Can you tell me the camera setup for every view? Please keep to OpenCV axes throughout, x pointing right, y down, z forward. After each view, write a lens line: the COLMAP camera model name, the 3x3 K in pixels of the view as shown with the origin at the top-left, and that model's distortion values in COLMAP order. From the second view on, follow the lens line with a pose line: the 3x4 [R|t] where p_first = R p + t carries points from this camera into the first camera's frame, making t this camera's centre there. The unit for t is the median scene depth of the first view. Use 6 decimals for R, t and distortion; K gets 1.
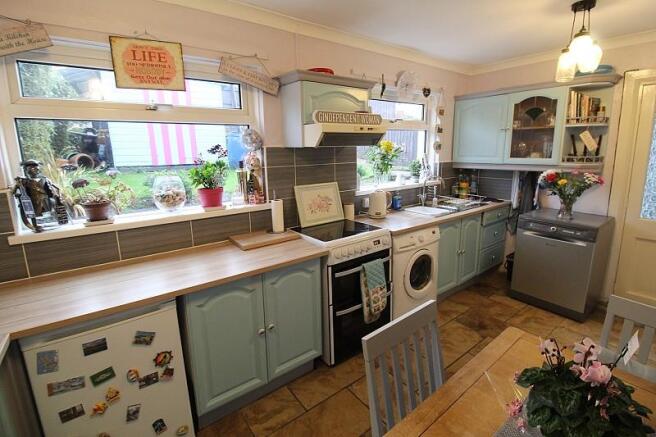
lens RADIAL K [[305.2, 0, 331.6], [0, 305.2, 205.1], [0, 0, 1]] dist [0.000817, -0.015041]
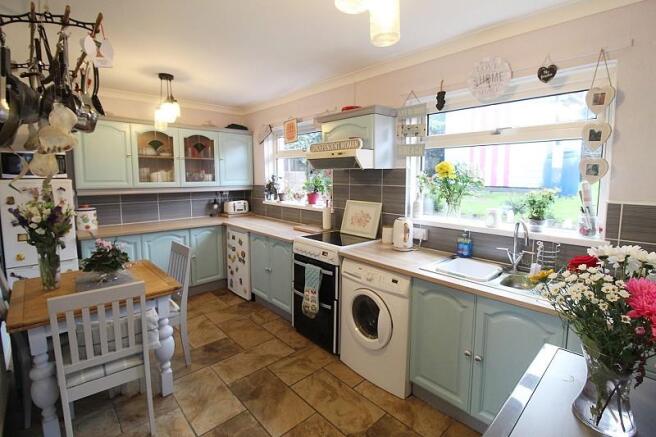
lens RADIAL K [[305.2, 0, 331.6], [0, 305.2, 205.1], [0, 0, 1]] dist [0.000817, -0.015041]
pose [[0.103076, 0.115610, -0.987932, 1.178331], [-0.185737, 0.977990, 0.095068, -0.156163], [0.977178, 0.173696, 0.122281, 0.813671]]
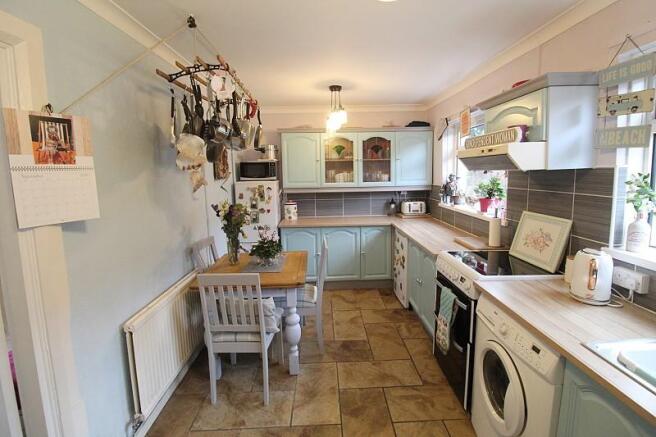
lens RADIAL K [[305.2, 0, 331.6], [0, 305.2, 205.1], [0, 0, 1]] dist [0.000817, -0.015041]
pose [[-0.580891, 0.118898, -0.805251, 0.996292], [-0.119271, 0.966164, 0.228697, -0.229250], [0.805196, 0.228891, -0.547055, 1.071757]]
